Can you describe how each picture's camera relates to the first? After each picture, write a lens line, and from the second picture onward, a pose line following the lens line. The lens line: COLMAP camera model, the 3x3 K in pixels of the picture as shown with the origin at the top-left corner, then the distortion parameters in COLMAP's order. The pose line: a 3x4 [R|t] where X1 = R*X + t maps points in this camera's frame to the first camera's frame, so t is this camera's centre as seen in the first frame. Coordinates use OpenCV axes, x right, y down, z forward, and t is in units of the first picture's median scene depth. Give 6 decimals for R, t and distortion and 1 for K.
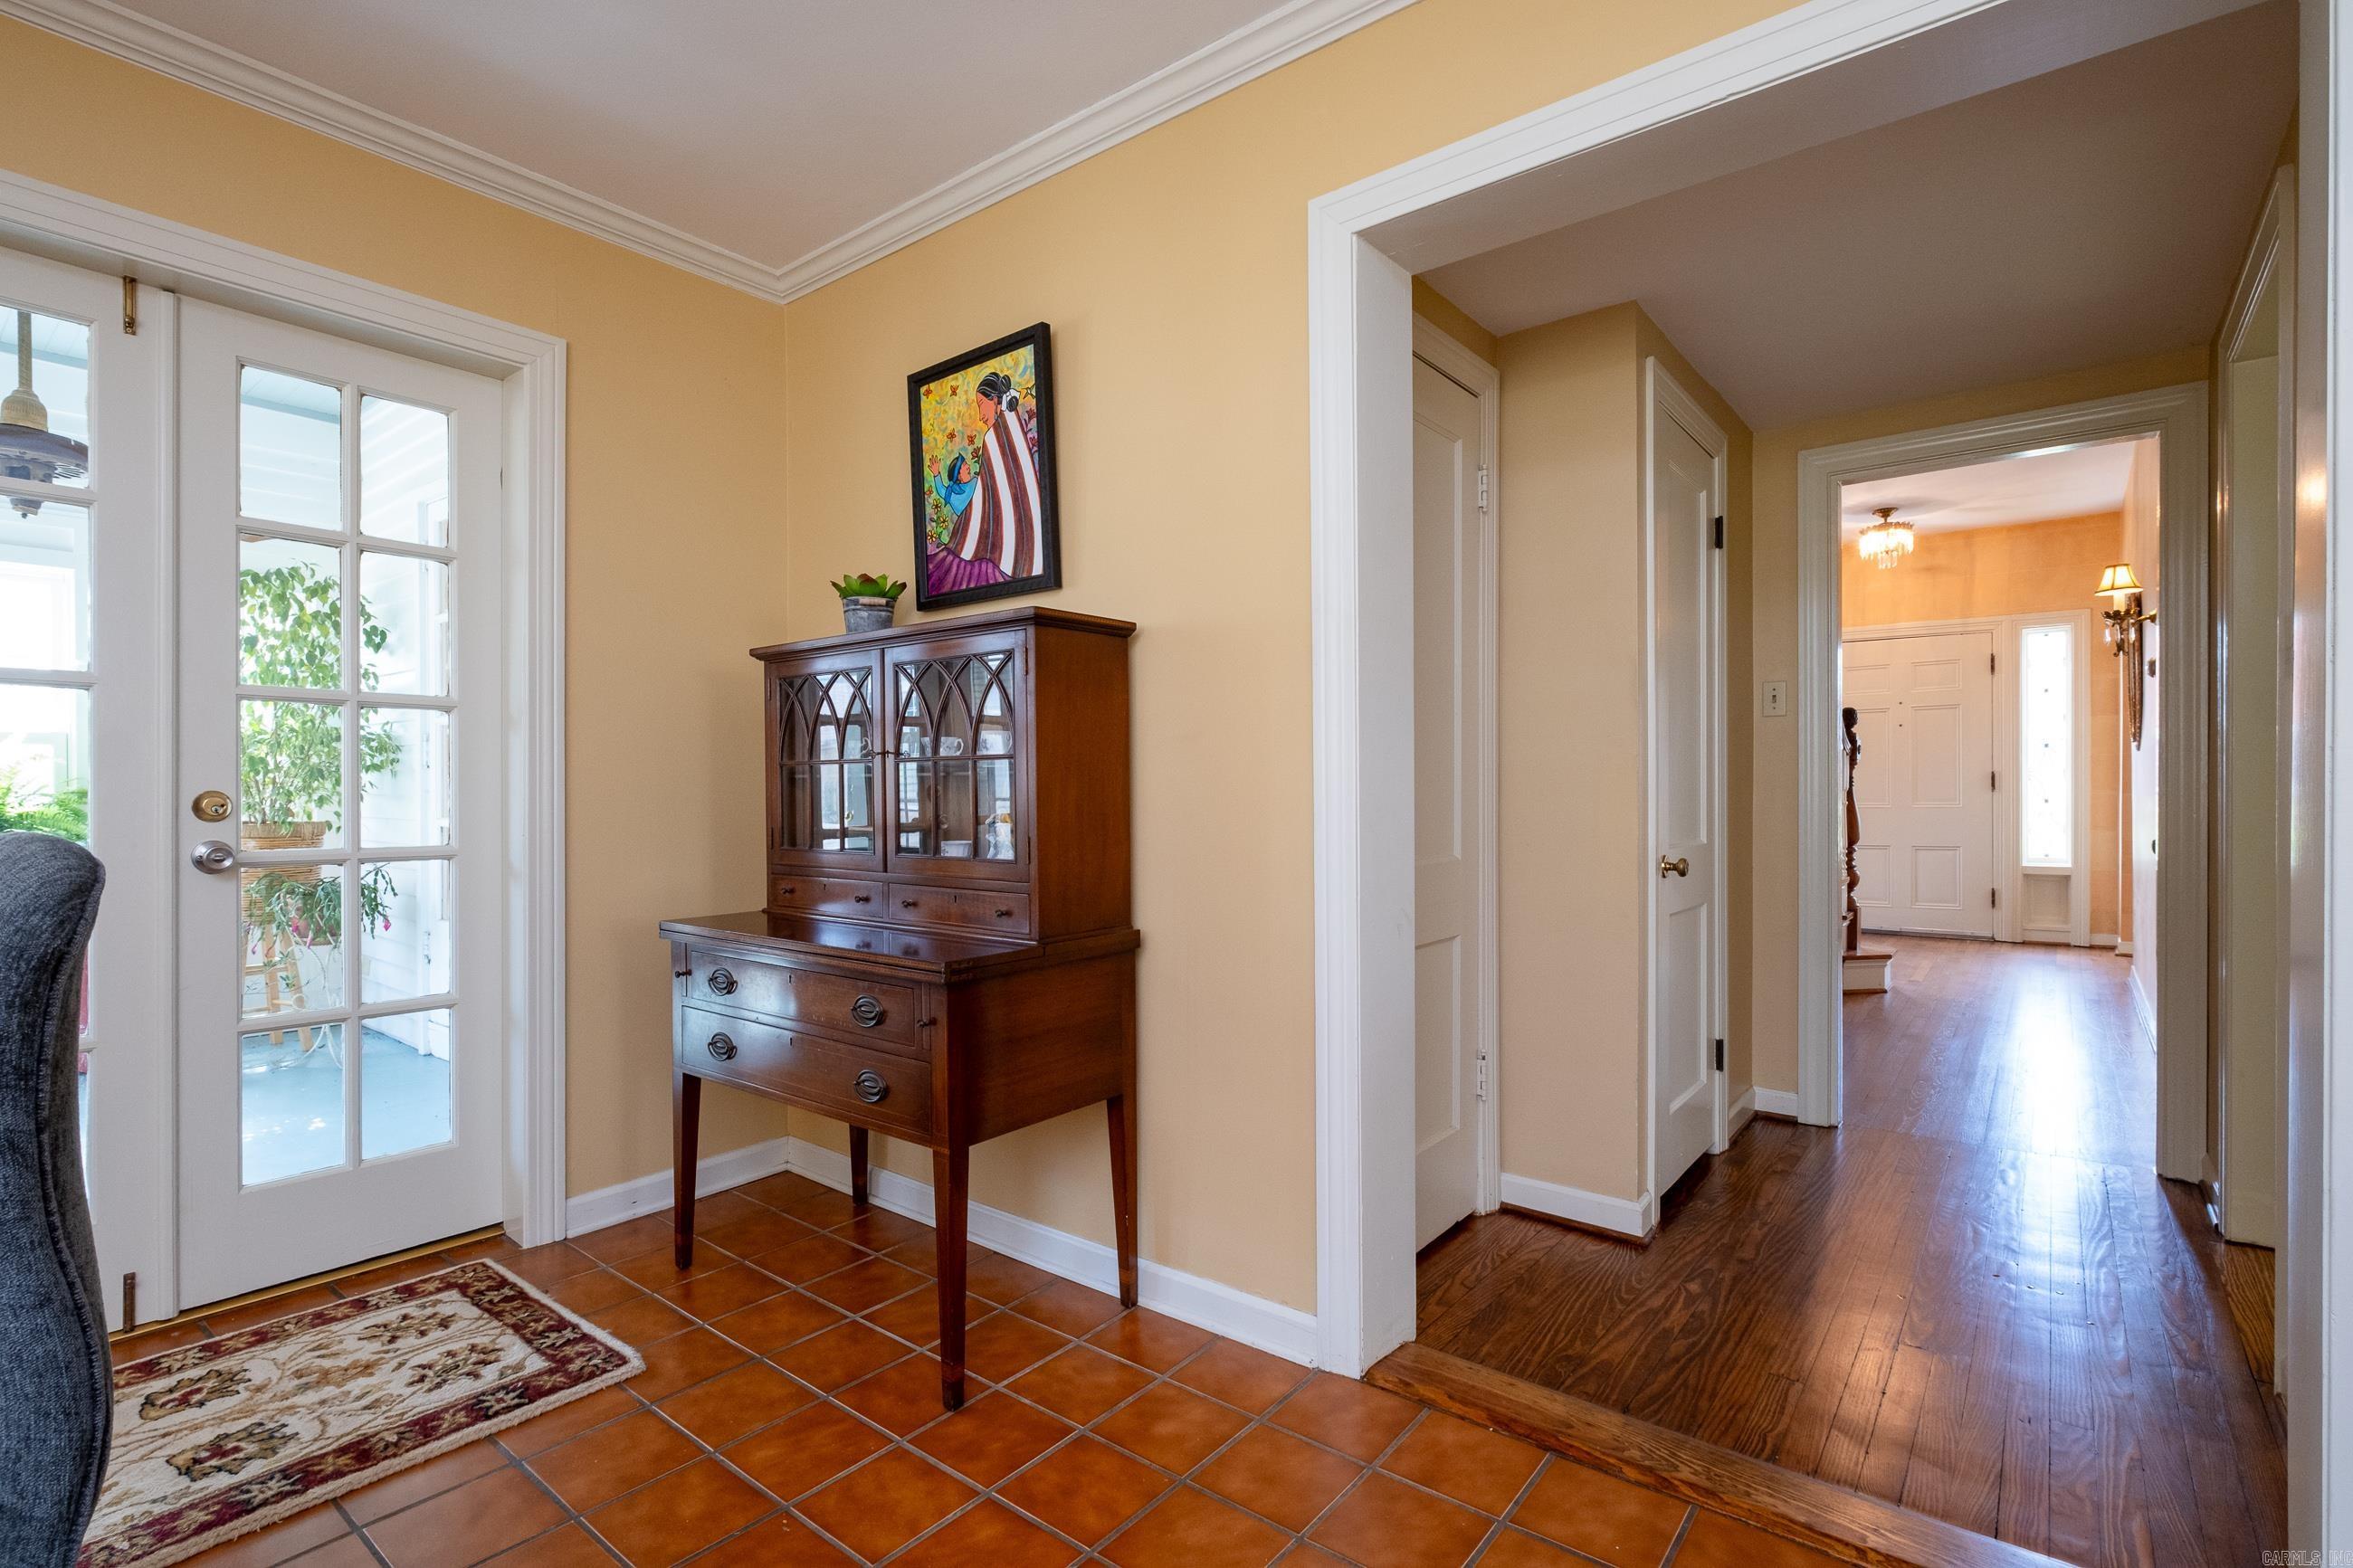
lens RADIAL K [[1102.2, 0, 1164.2], [0, 1102.2, 797.7], [0, 0, 1]] dist [-0.014449, 0.003824]
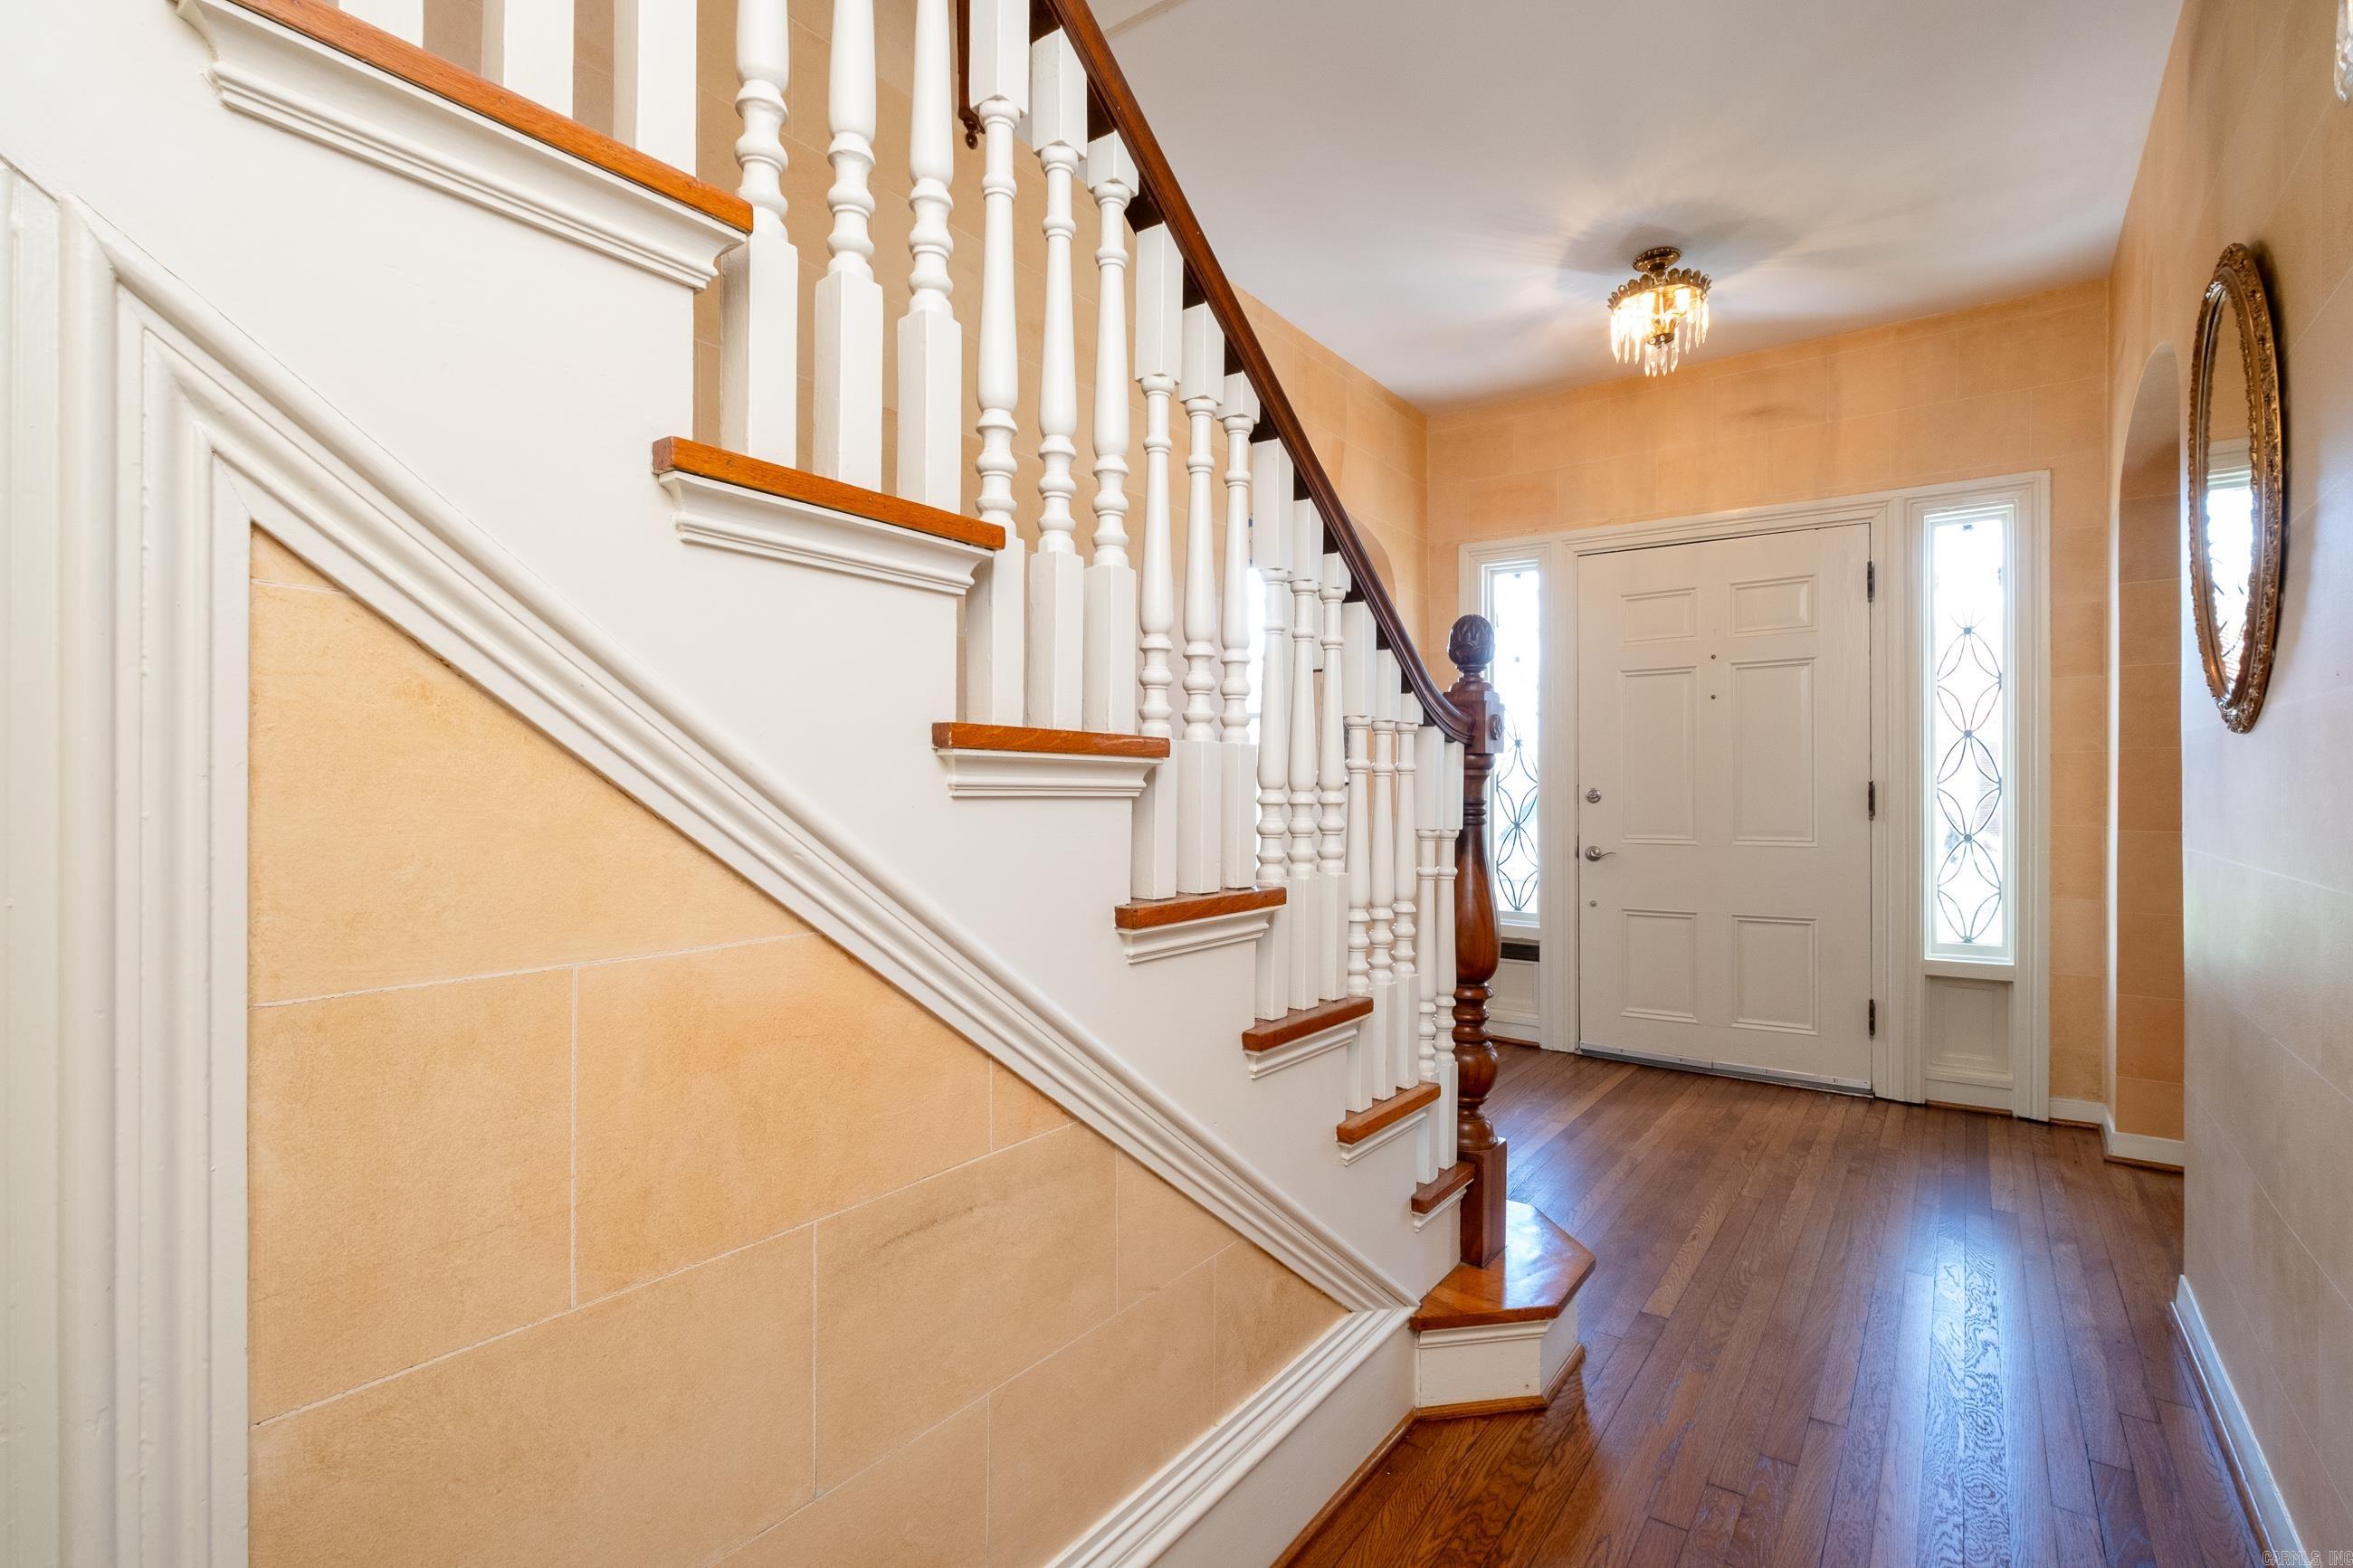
lens RADIAL K [[1102.2, 0, 1172.9], [0, 1102.2, 792.3], [0, 0, 1]] dist [-0.014449, 0.003824]
pose [[0.998257, 0.004671, 0.058832, 0.625512], [-0.004274, 0.999967, -0.006873, -0.021925], [-0.058862, 0.006610, 0.998244, 0.788540]]
